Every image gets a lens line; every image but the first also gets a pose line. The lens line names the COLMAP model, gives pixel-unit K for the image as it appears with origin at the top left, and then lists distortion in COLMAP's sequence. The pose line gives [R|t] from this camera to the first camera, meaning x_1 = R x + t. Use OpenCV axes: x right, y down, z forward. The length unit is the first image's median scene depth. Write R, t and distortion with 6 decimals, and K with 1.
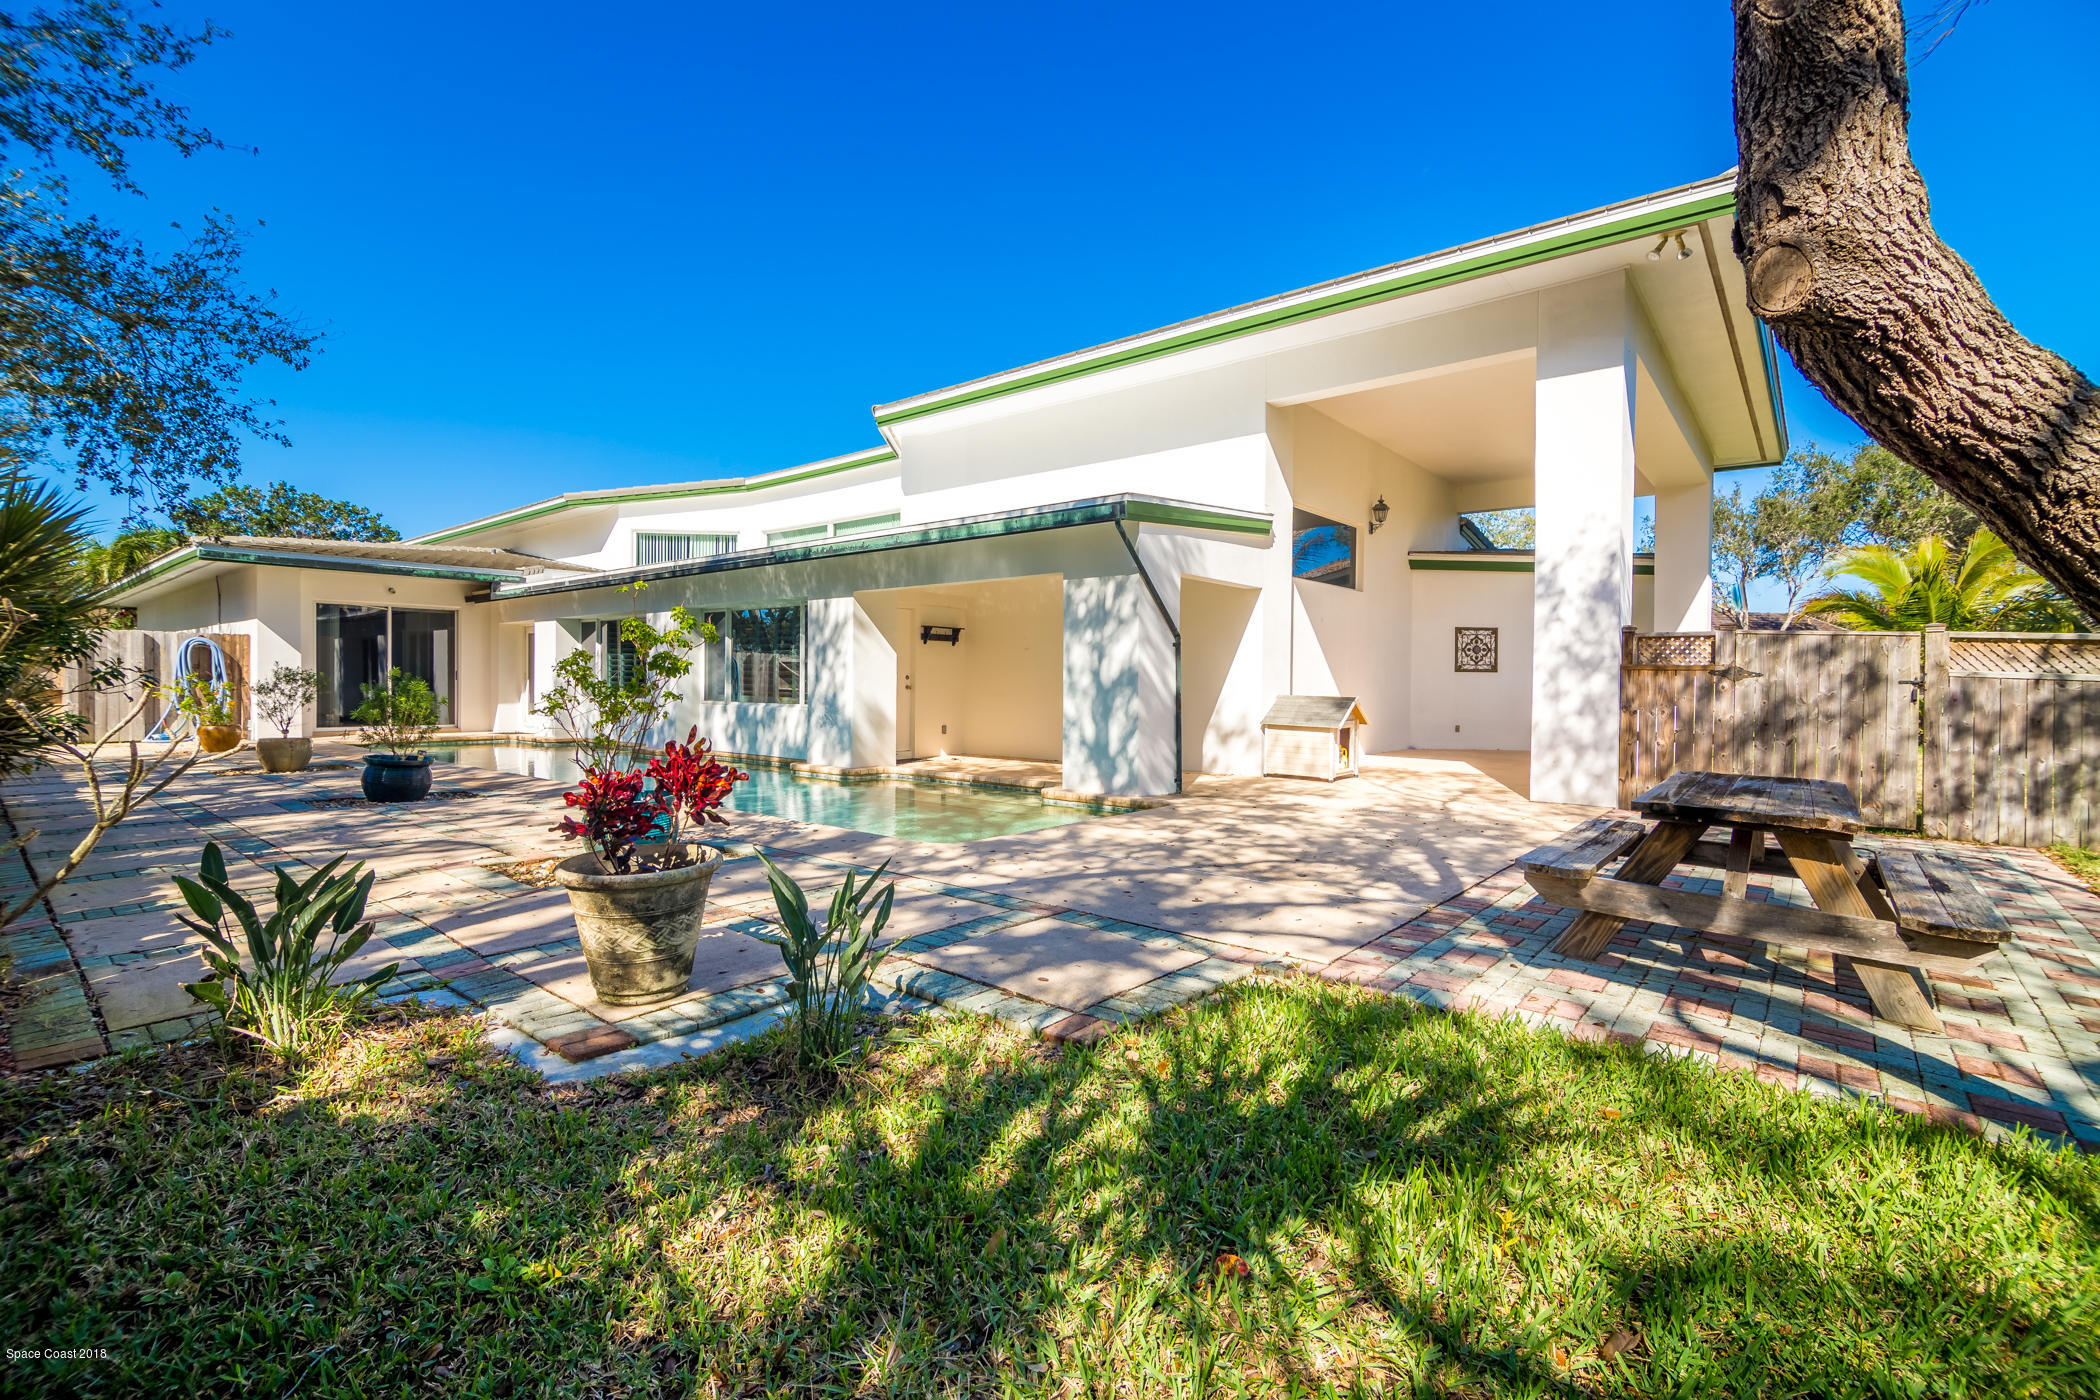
lens RADIAL K [[954.8, 0, 1042.8], [0, 954.8, 688.9], [0, 0, 1]] dist [0.022662, 0.000002]
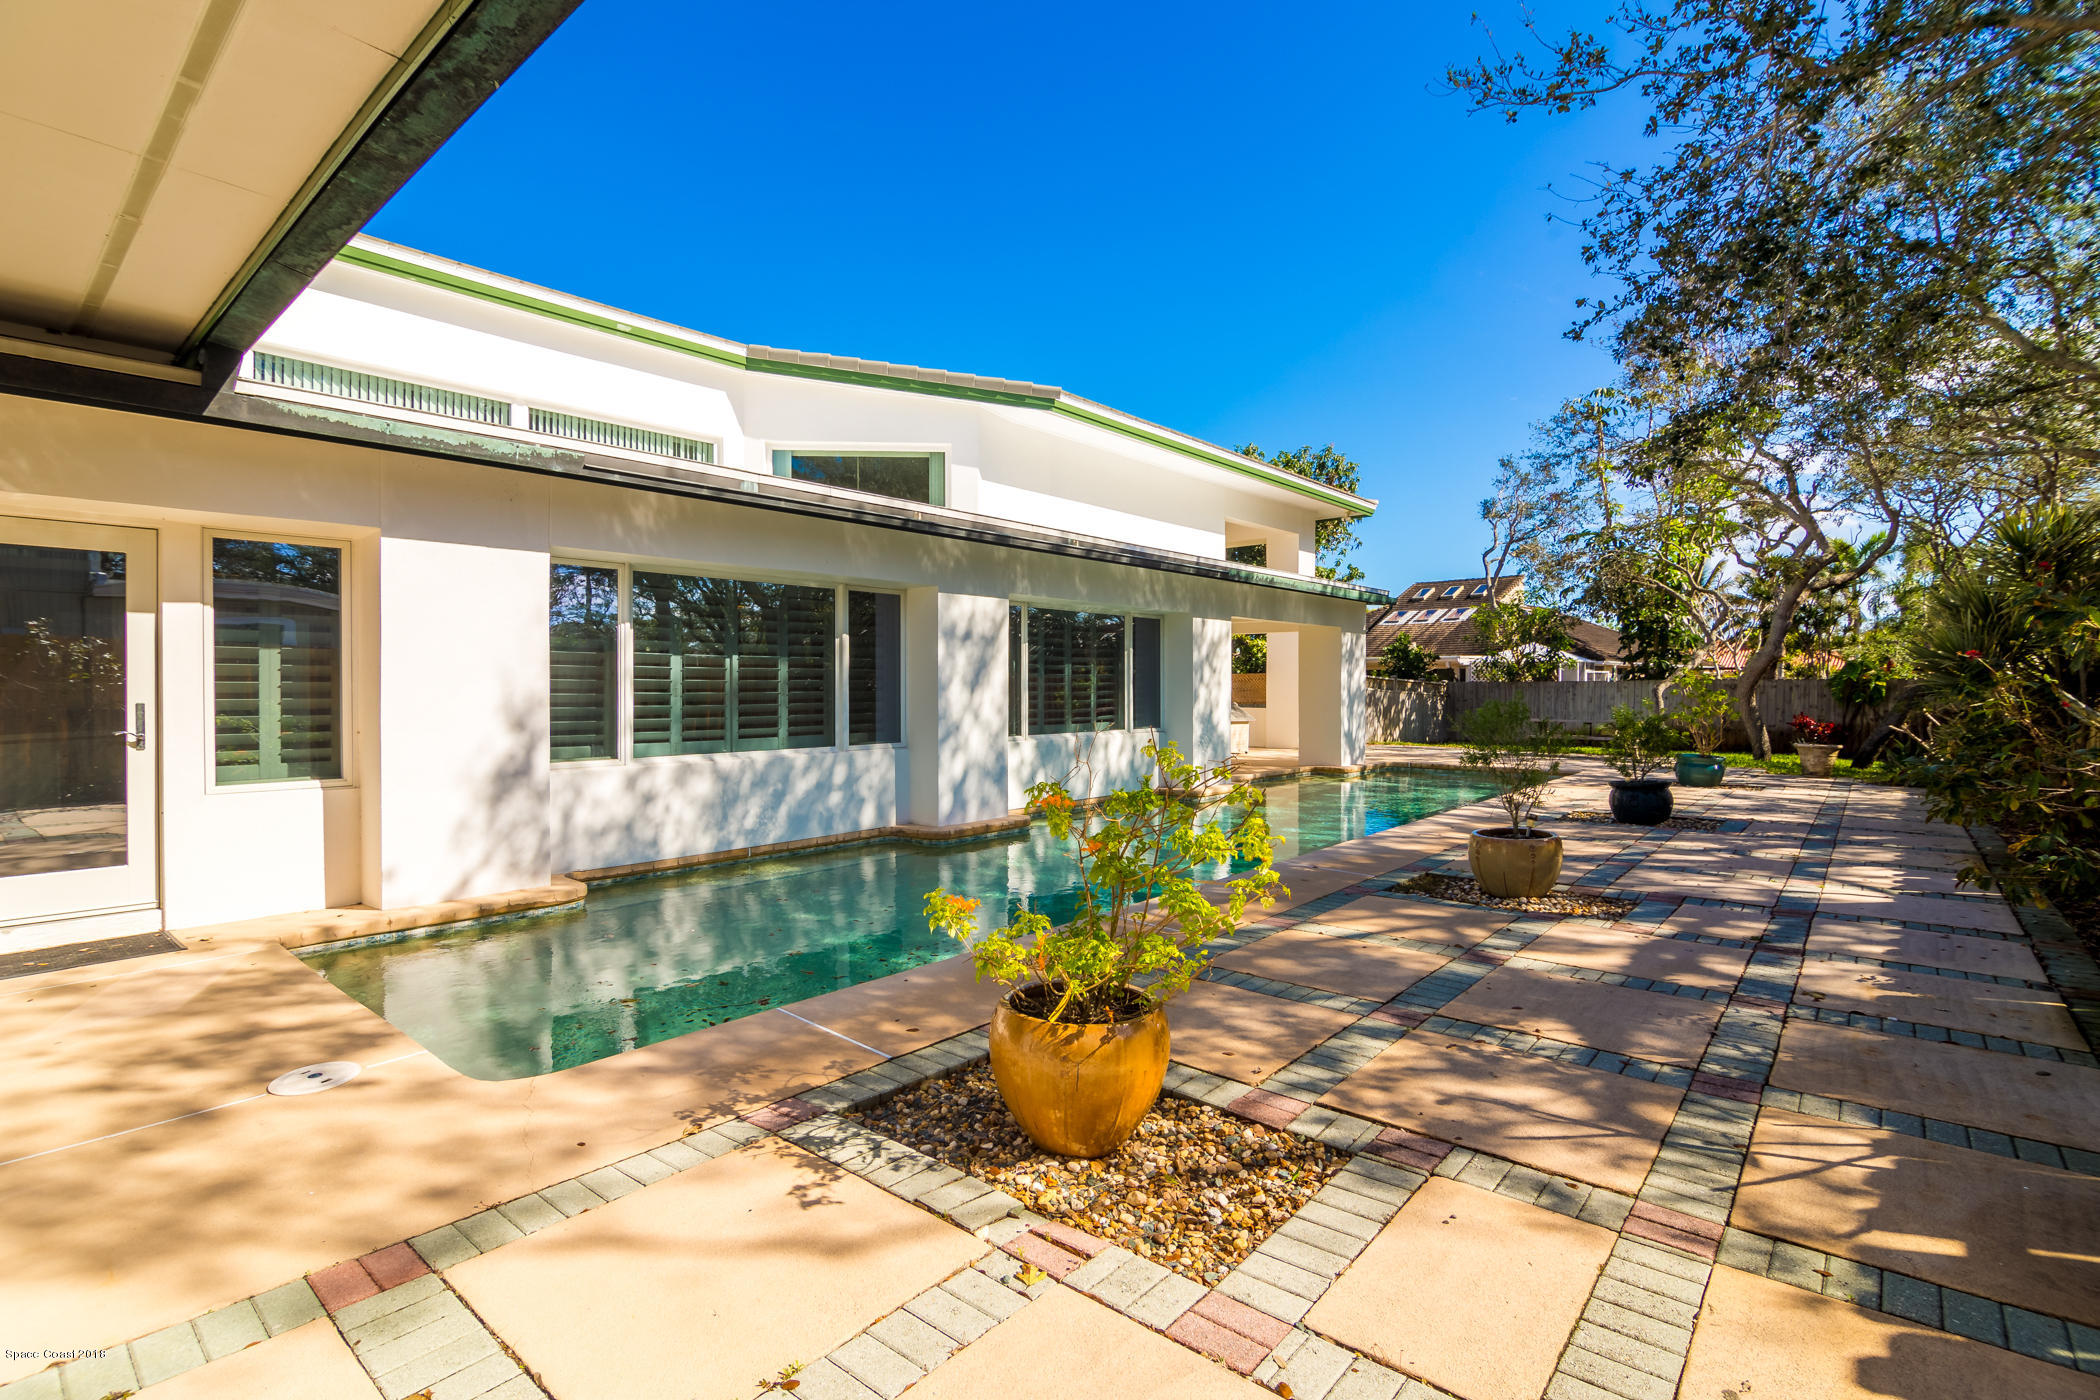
lens RADIAL K [[954.8, 0, 1042.8], [0, 954.8, 688.9], [0, 0, 1]] dist [0.022662, 0.000002]
pose [[0.042810, 0.006397, 0.999063, -0.971890], [0.014516, 0.999870, -0.007025, -0.010817], [-0.998978, 0.014803, 0.042712, 0.900483]]
